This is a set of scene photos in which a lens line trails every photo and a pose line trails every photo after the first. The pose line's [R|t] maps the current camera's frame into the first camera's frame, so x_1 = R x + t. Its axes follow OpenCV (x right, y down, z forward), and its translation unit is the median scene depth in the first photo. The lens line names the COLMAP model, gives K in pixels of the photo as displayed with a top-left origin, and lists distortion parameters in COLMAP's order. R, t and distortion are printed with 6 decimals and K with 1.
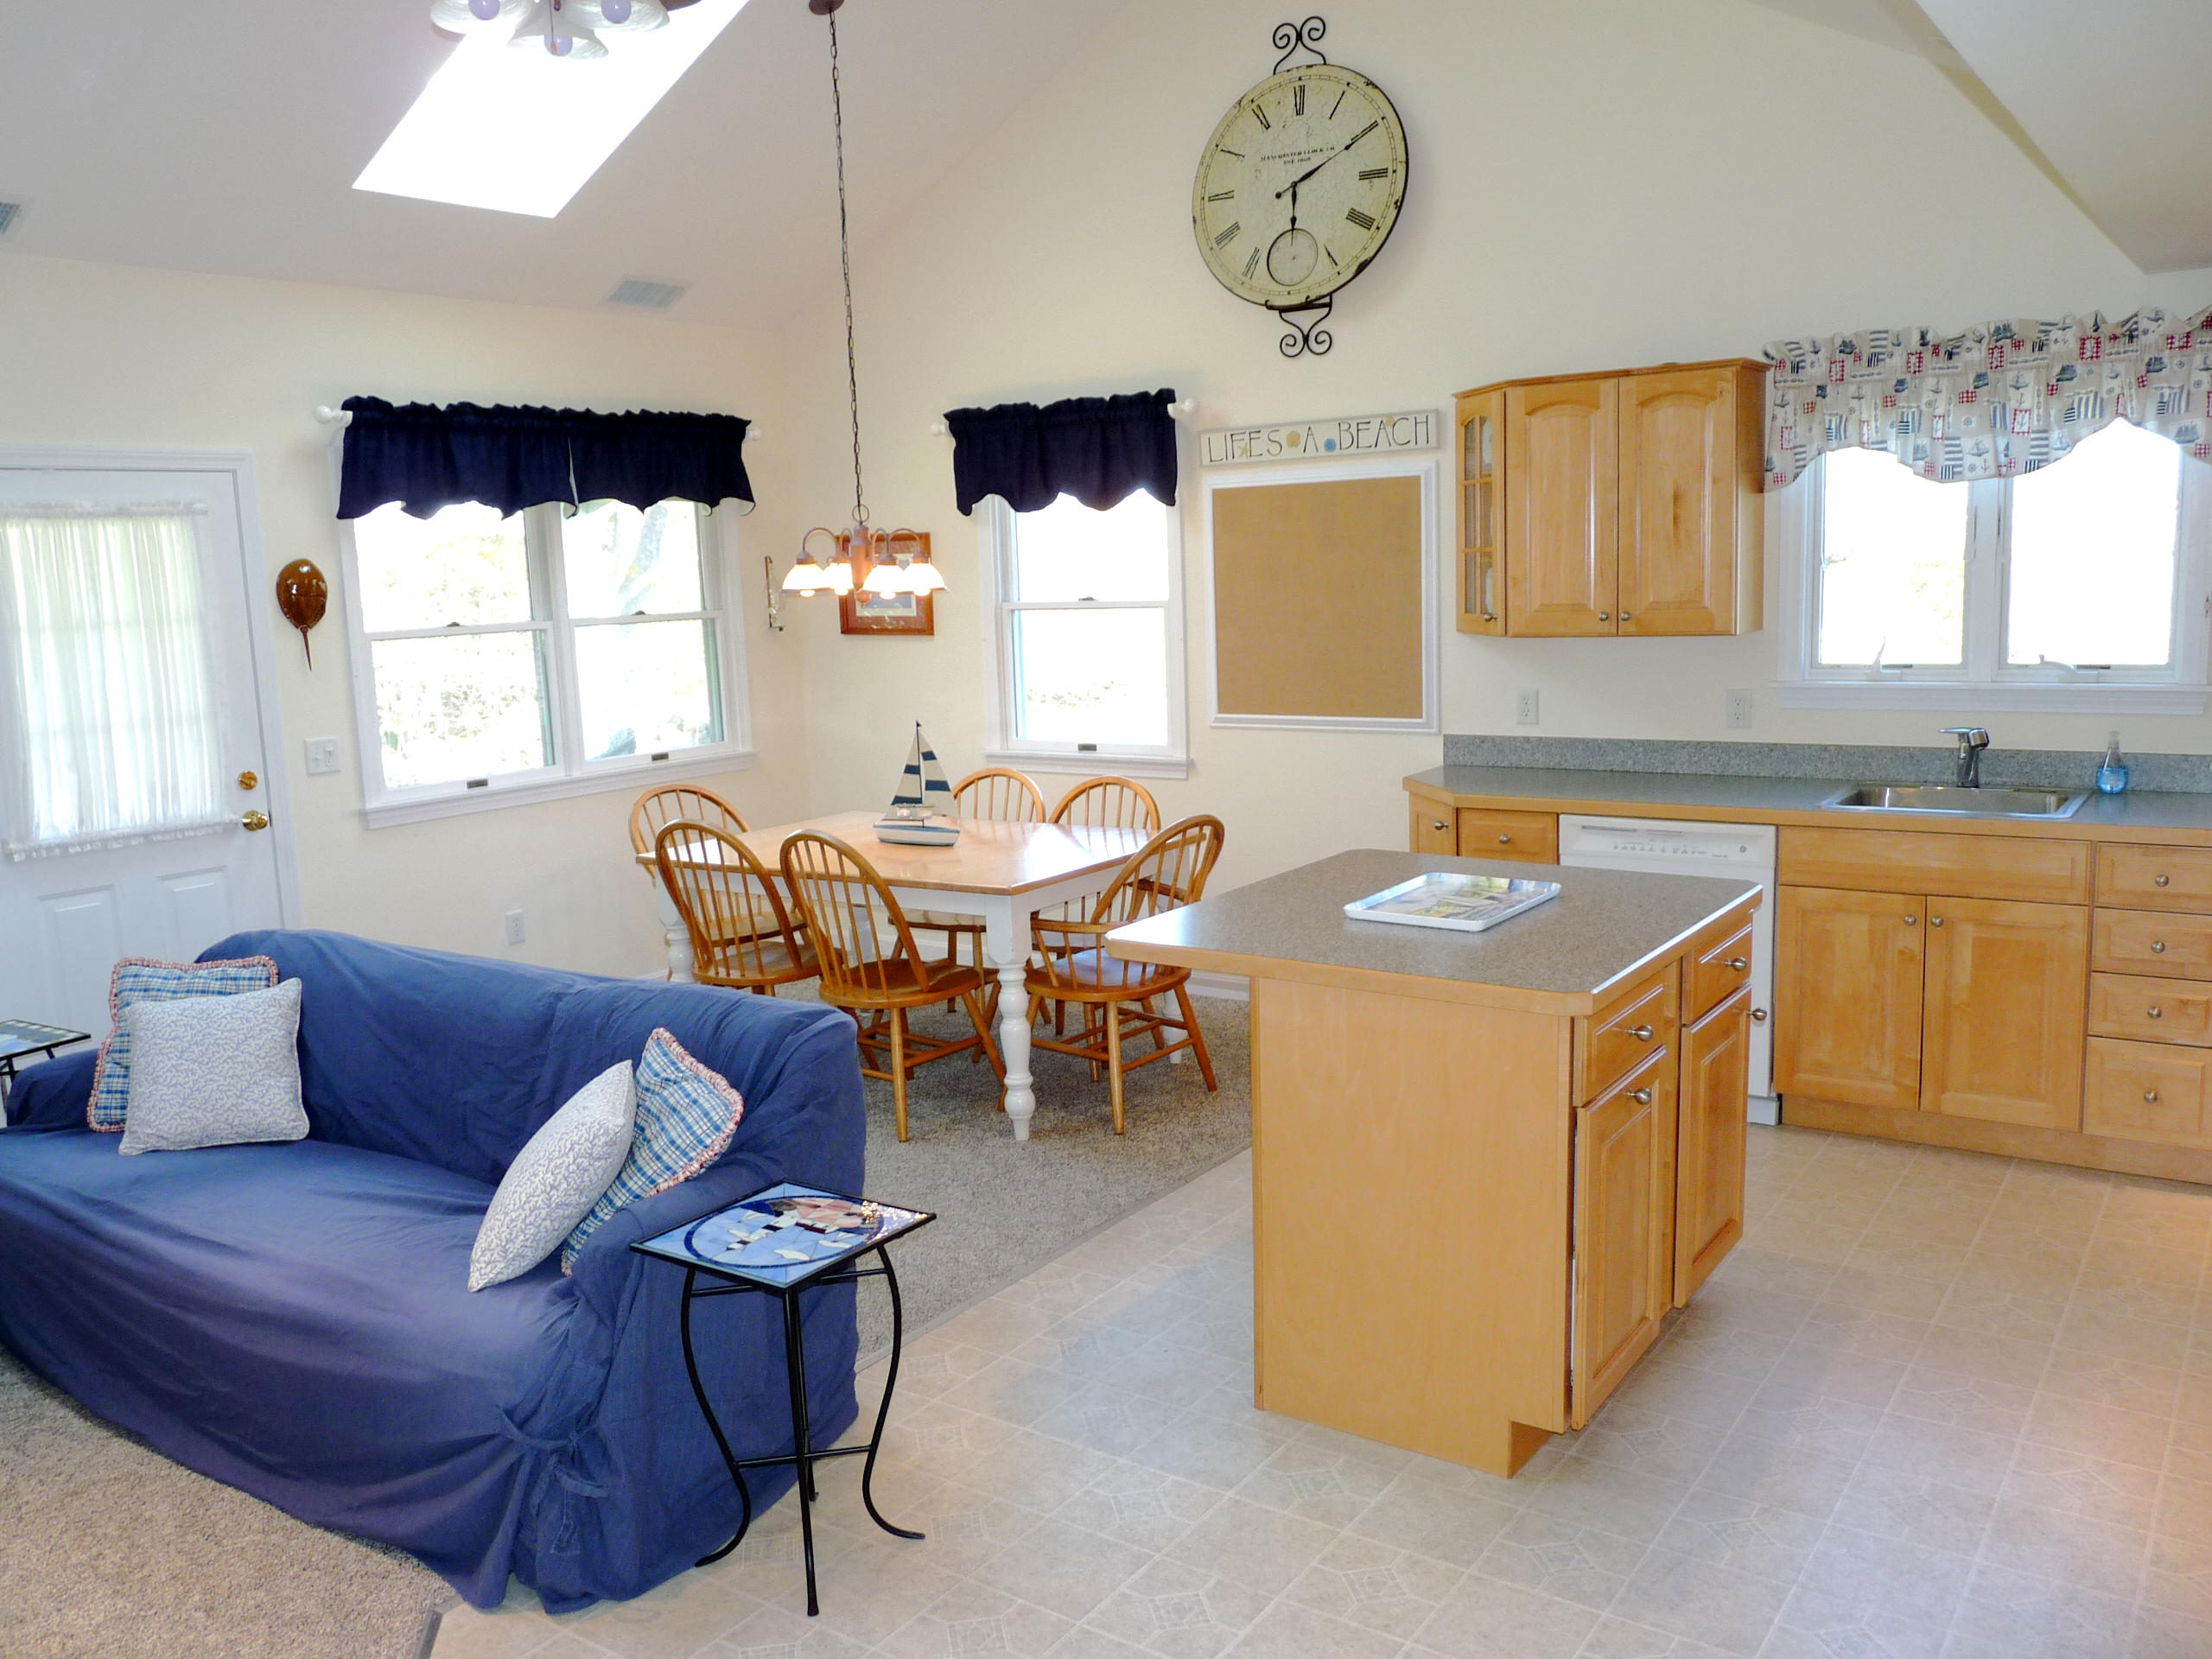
lens RADIAL K [[1779.8, 0, 1067.6], [0, 1779.8, 840.0], [0, 0, 1]] dist [-0.006196, -0.022707]
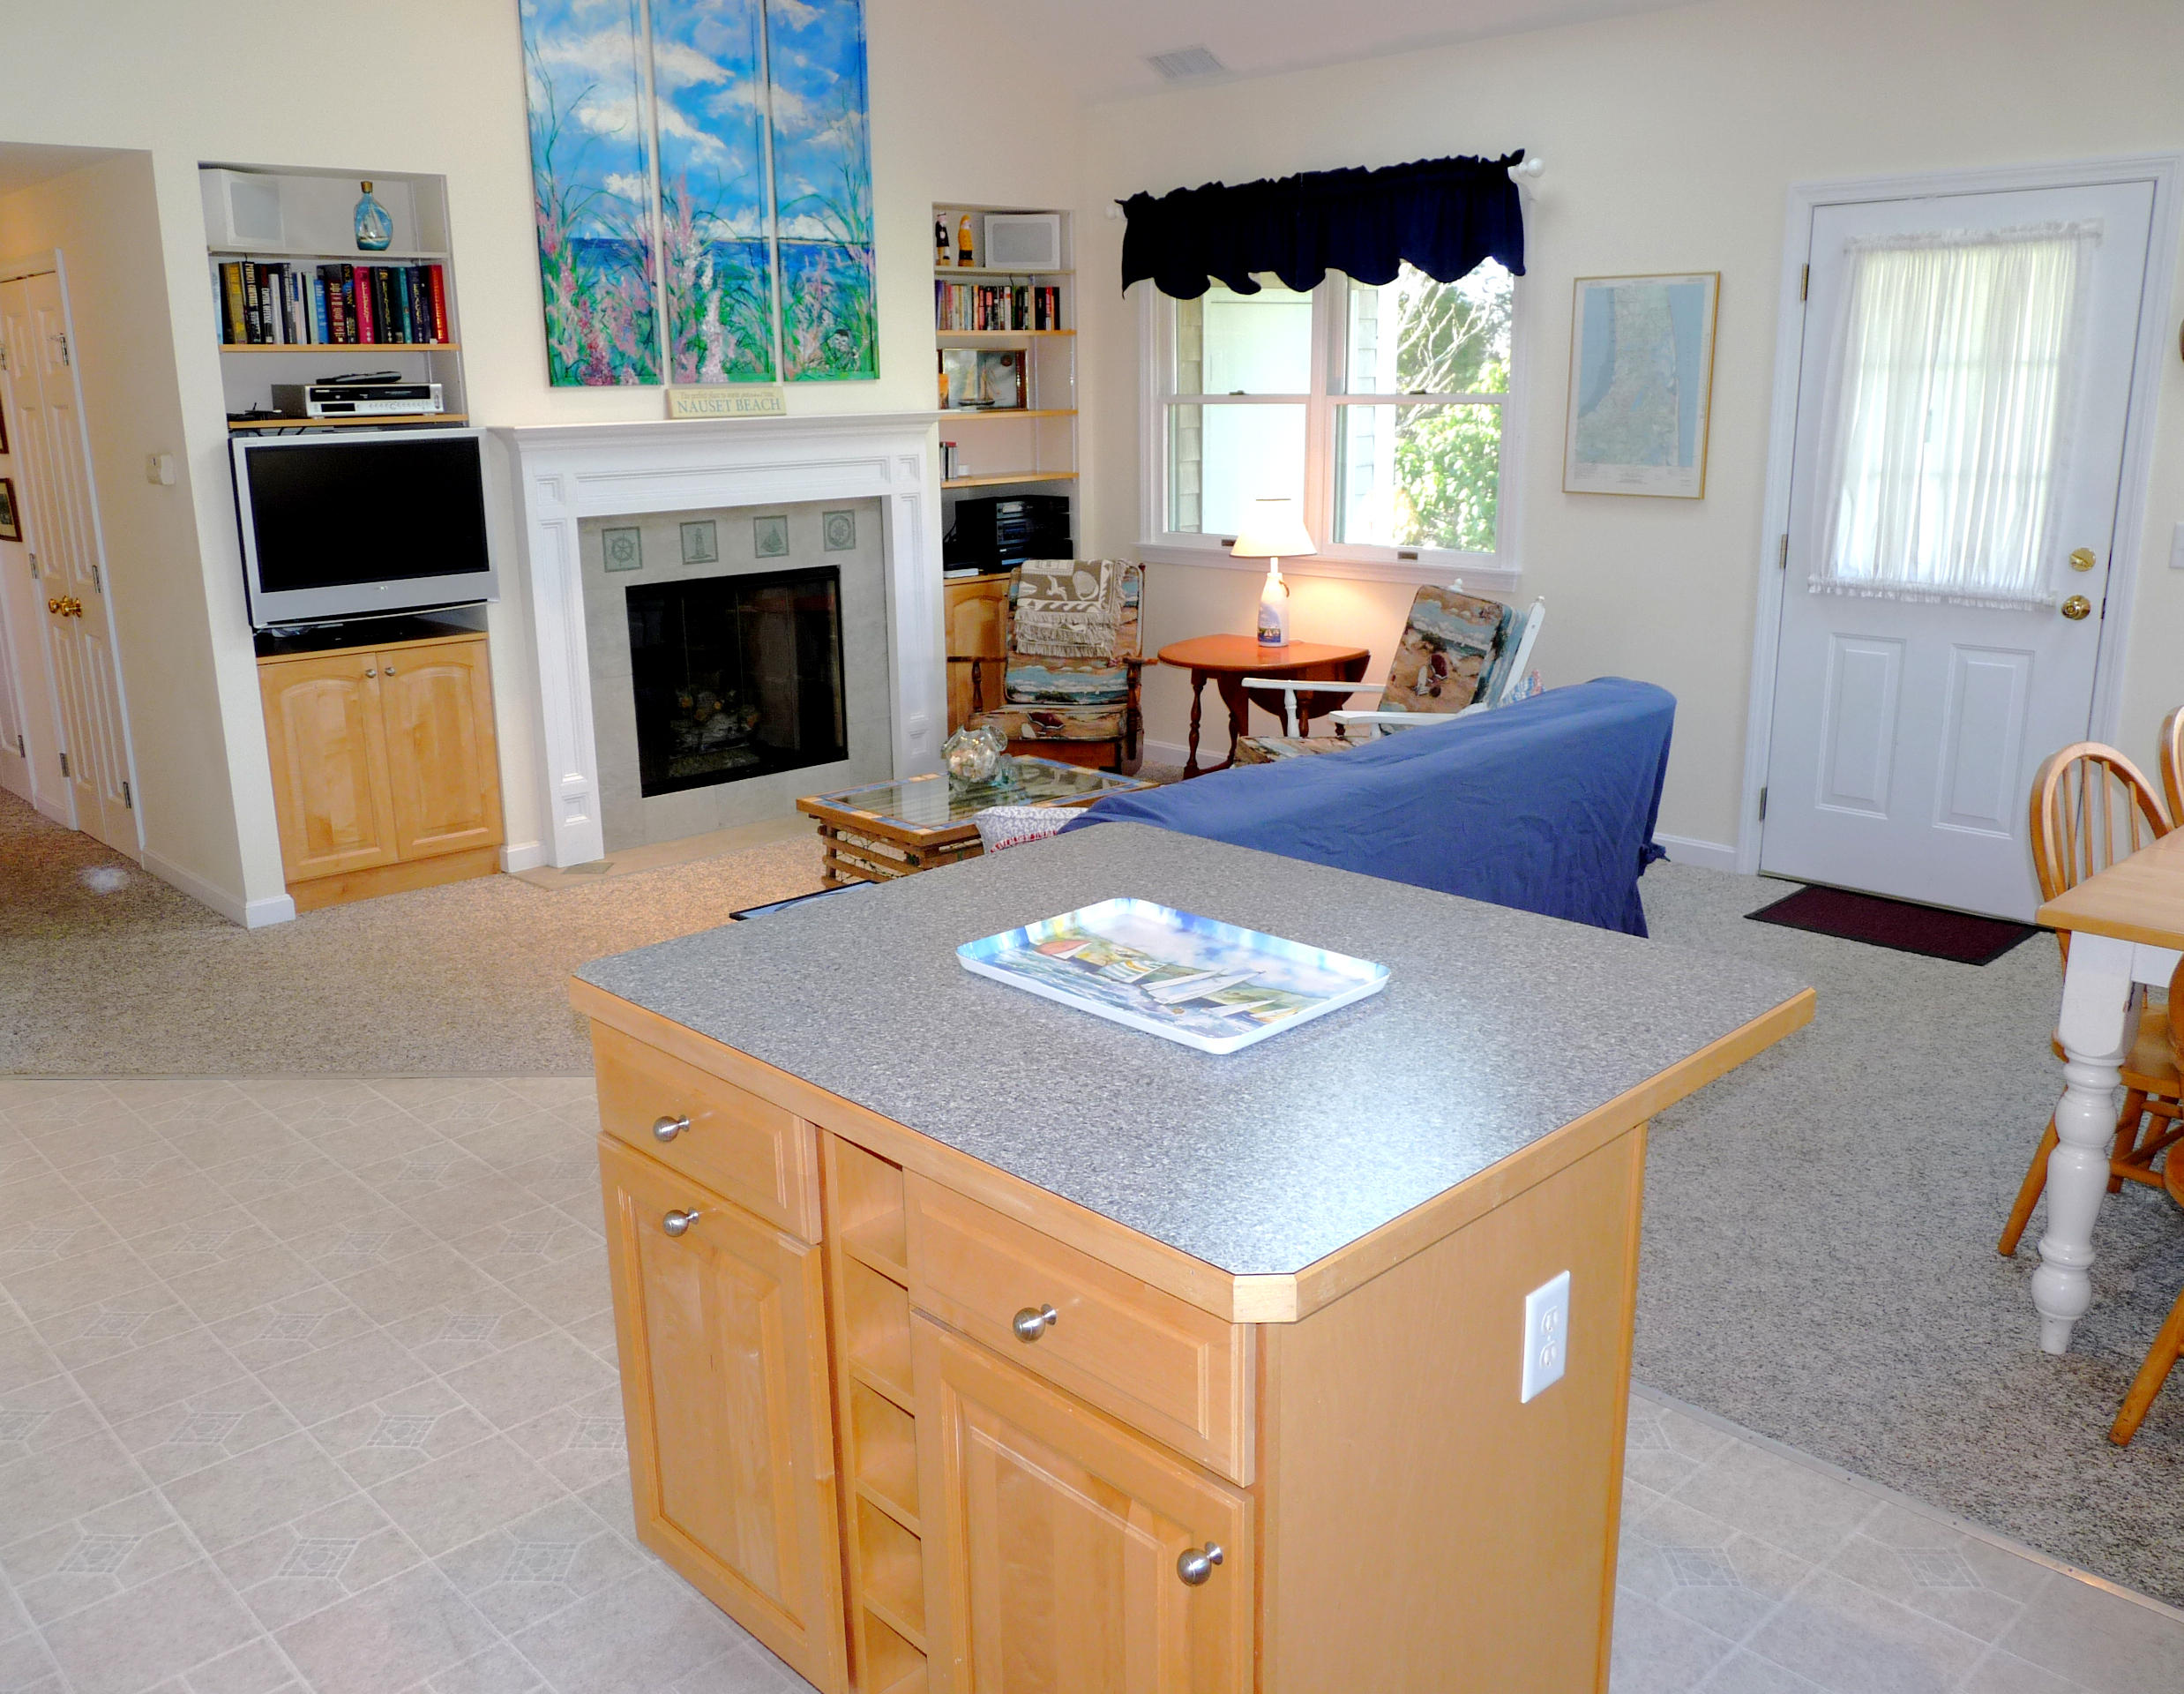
lens RADIAL K [[1847.7, 0, 1077.1], [0, 1847.7, 858.7], [0, 0, 1]] dist [-0.005133, -0.029184]
pose [[-0.197511, 0.297852, -0.933956, 0.534908], [-0.117296, 0.938699, 0.324170, -0.137320], [0.973258, 0.173576, -0.150466, 0.739760]]
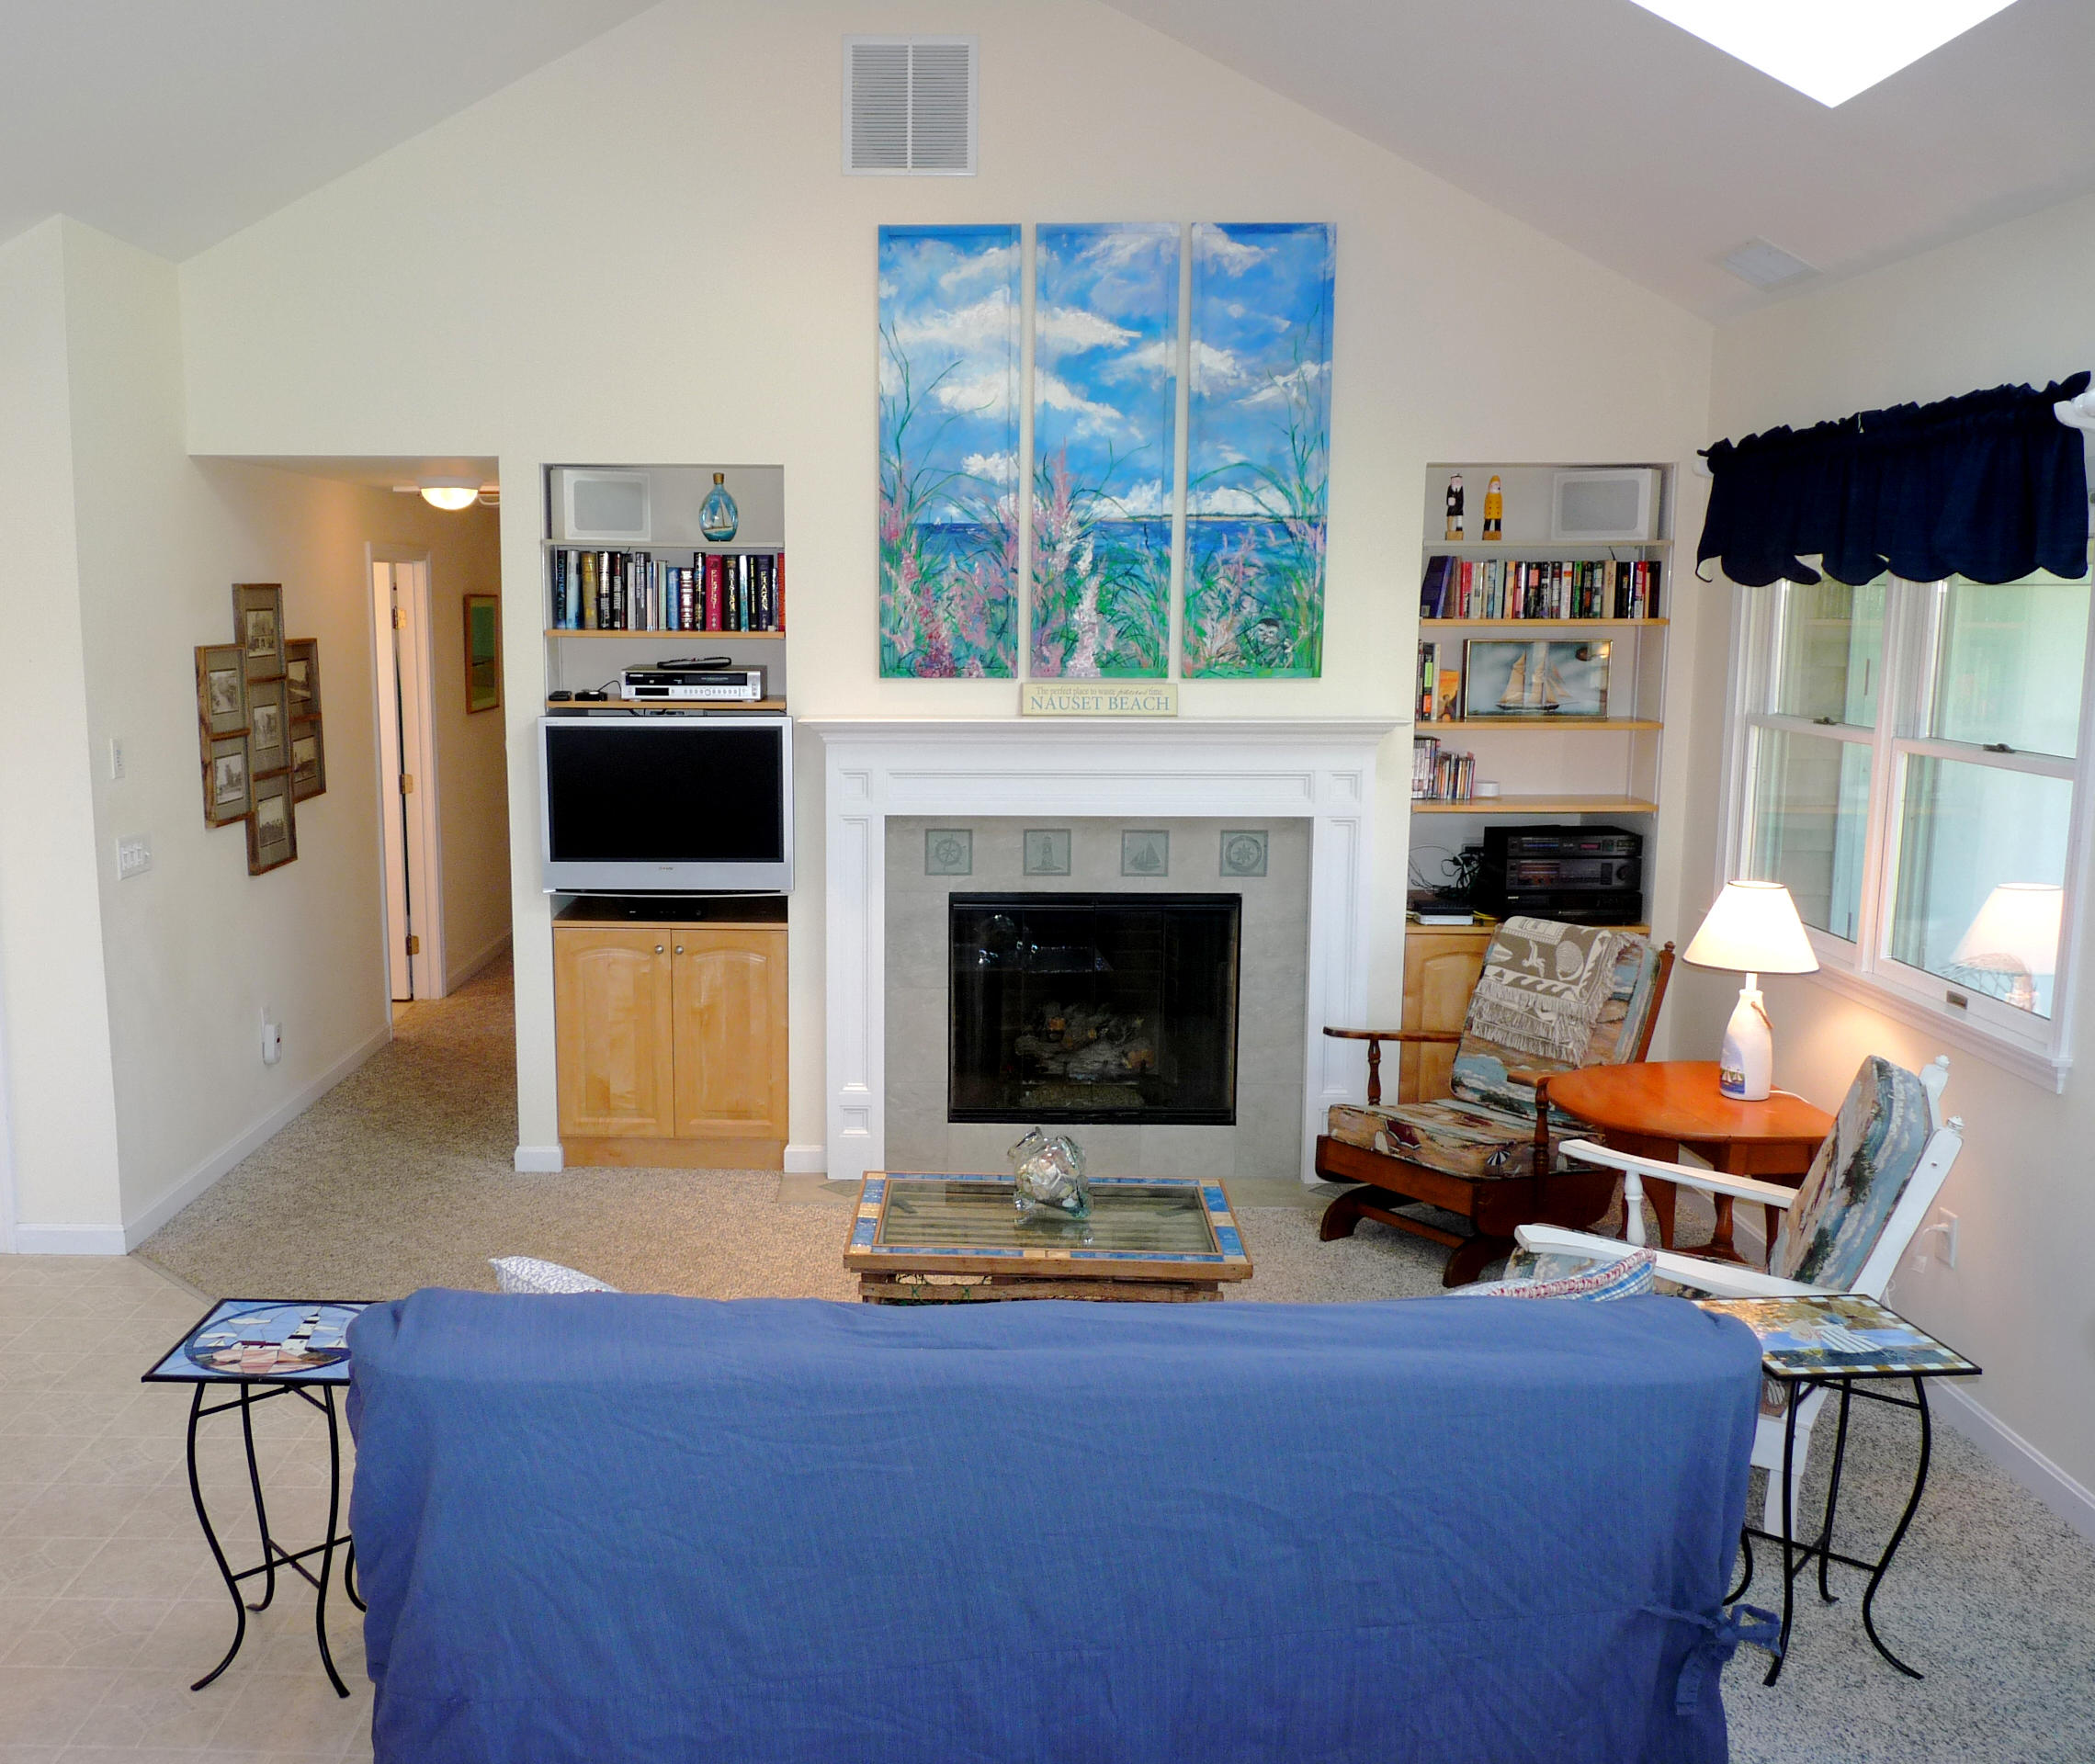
lens RADIAL K [[1916.2, 0, 878.1], [0, 1916.2, 906.5], [0, 0, 1]] dist [-0.015305, 0.000000]
pose [[-0.834706, 0.134340, -0.534059, 0.071706], [-0.043365, 0.950743, 0.306931, -0.217181], [0.548986, 0.279357, -0.787765, 1.109140]]
